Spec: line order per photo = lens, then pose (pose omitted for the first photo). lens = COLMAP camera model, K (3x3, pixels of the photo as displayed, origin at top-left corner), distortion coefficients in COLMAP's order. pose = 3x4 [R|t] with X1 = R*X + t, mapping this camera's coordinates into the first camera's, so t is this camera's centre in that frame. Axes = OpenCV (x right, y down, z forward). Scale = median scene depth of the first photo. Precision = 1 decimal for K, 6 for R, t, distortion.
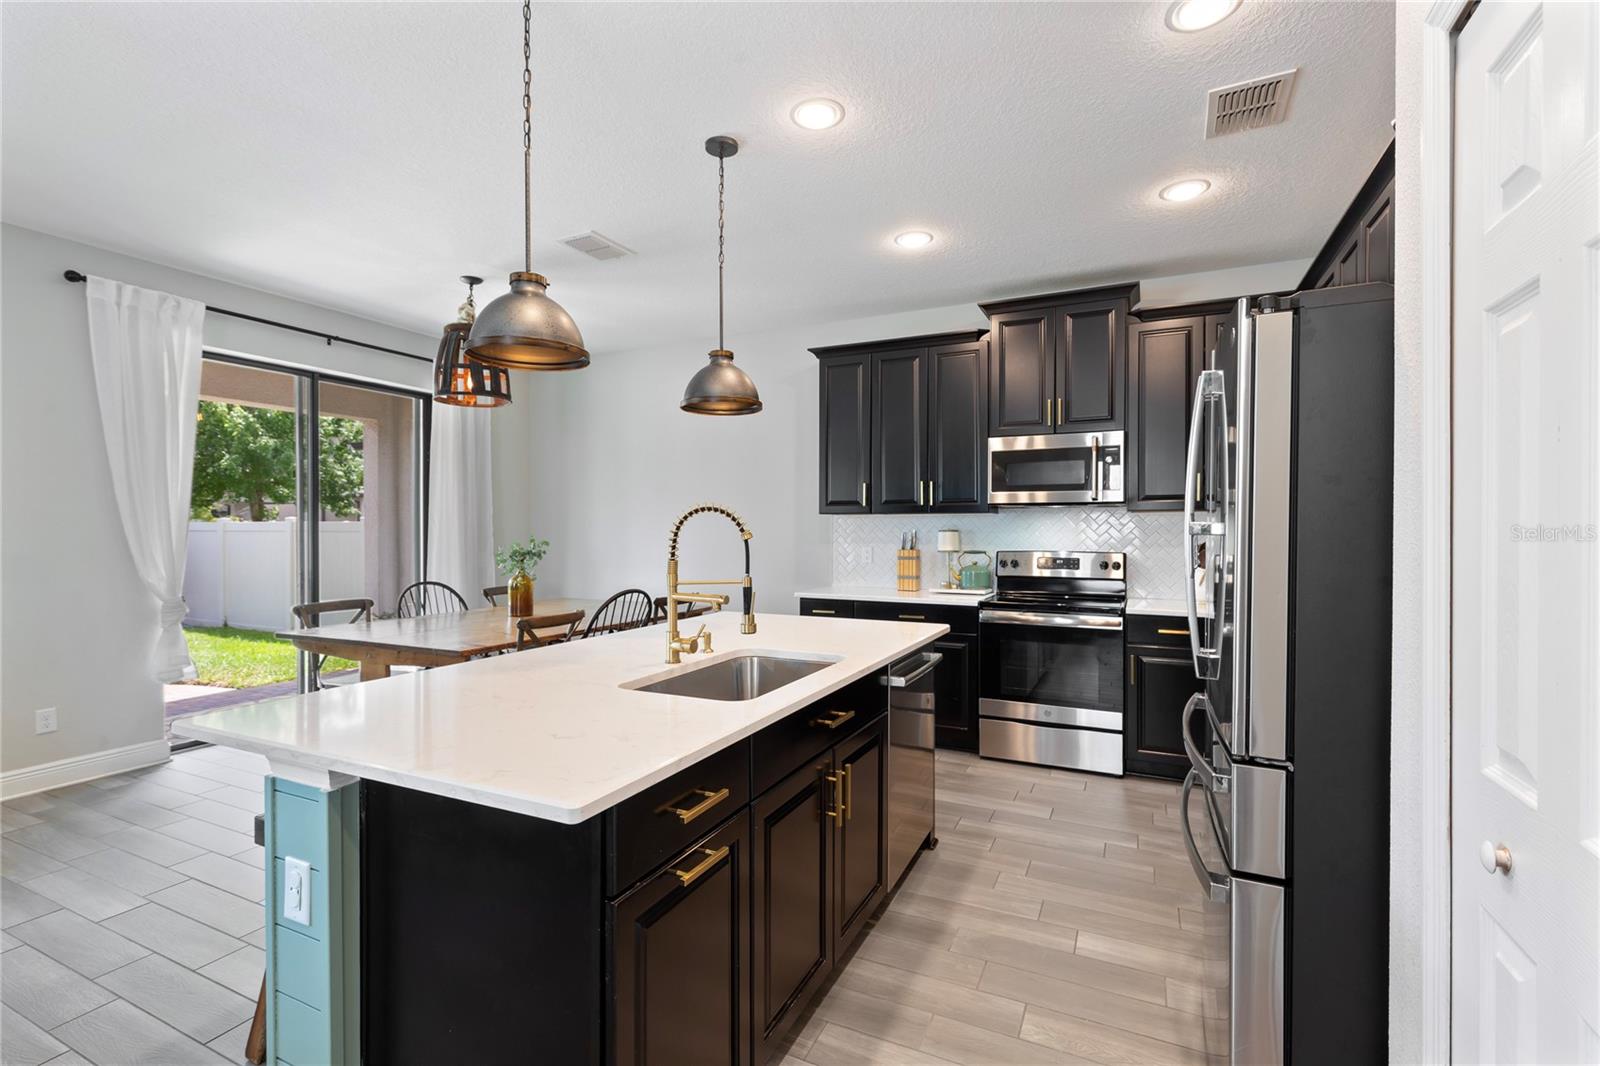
lens RADIAL K [[718.2, 0, 800.0], [0, 718.2, 533.0], [0, 0, 1]] dist [0.008856, -0.000275]
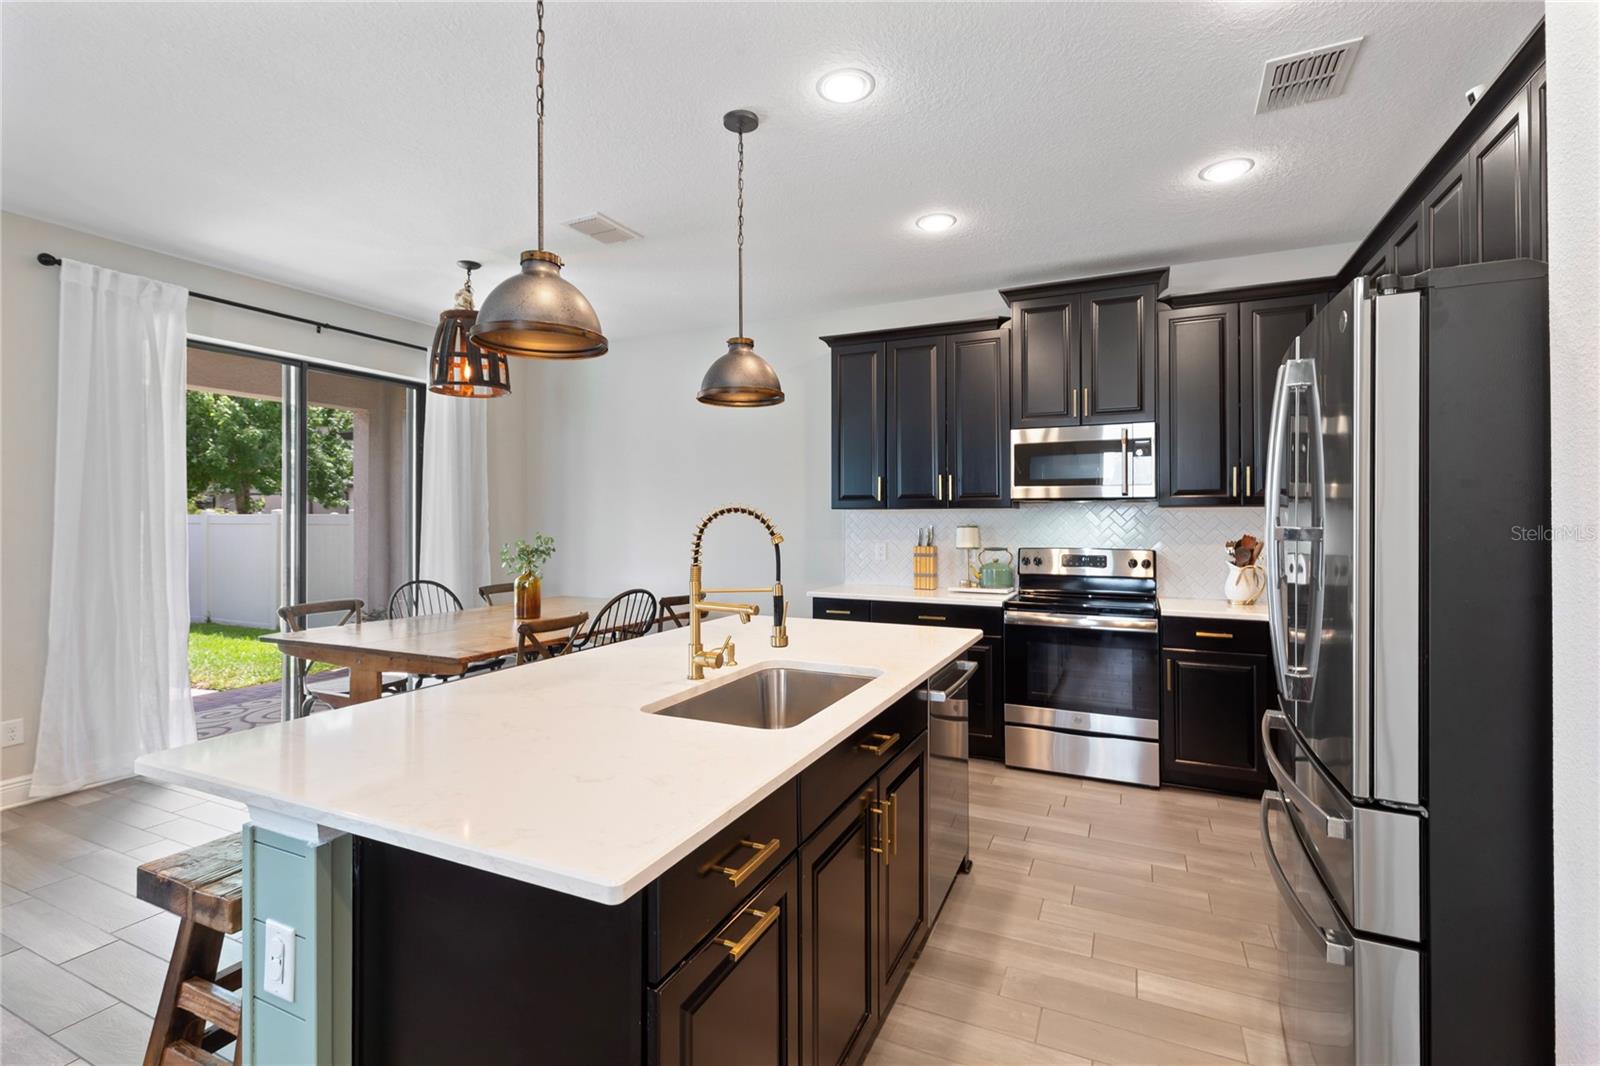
lens RADIAL K [[725.1, 0, 798.5], [0, 725.1, 514.3], [0, 0, 1]] dist [0.007826, 0.000332]
pose [[0.999977, -0.000914, 0.006704, -0.031148], [0.000998, 0.999921, -0.012564, -0.009611], [-0.006691, 0.012570, 0.999899, 0.045027]]
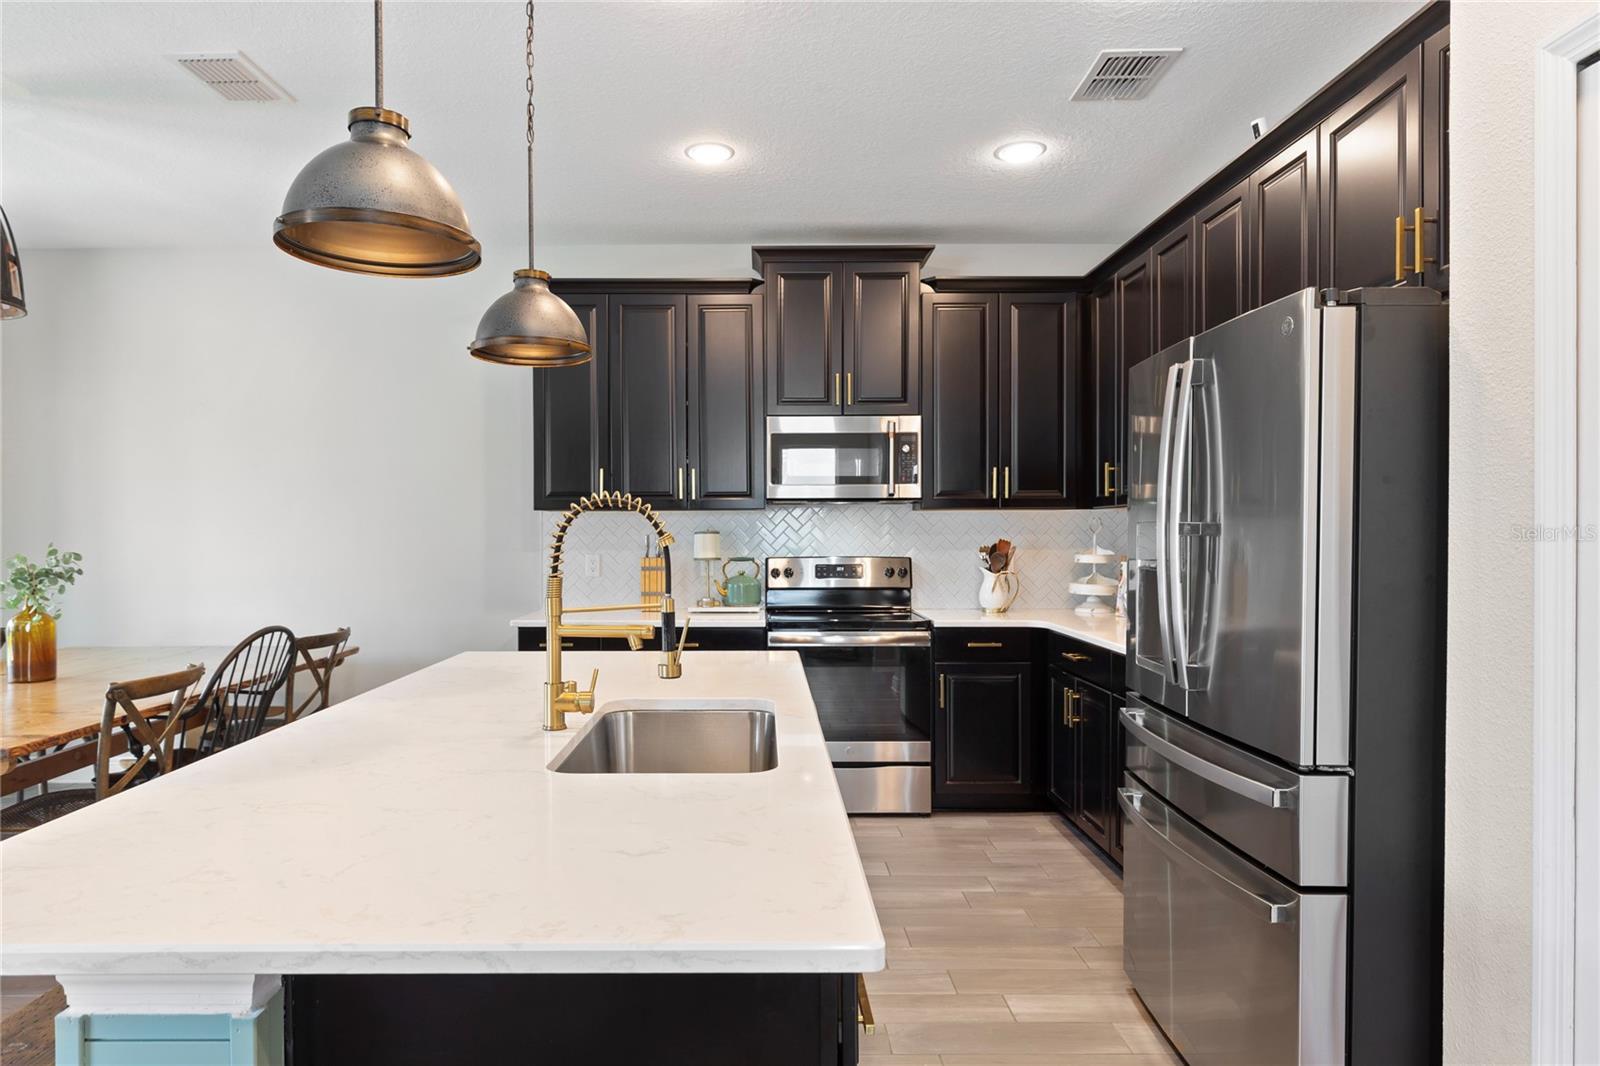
lens RADIAL K [[932.8, 0, 756.2], [0, 932.8, 543.4], [0, 0, 1]] dist [0.003773, -0.001629]
pose [[0.903924, -0.008918, 0.427599, -0.225288], [0.005276, 0.999939, 0.009700, -0.001025], [-0.427660, -0.006512, 0.903916, 0.075877]]
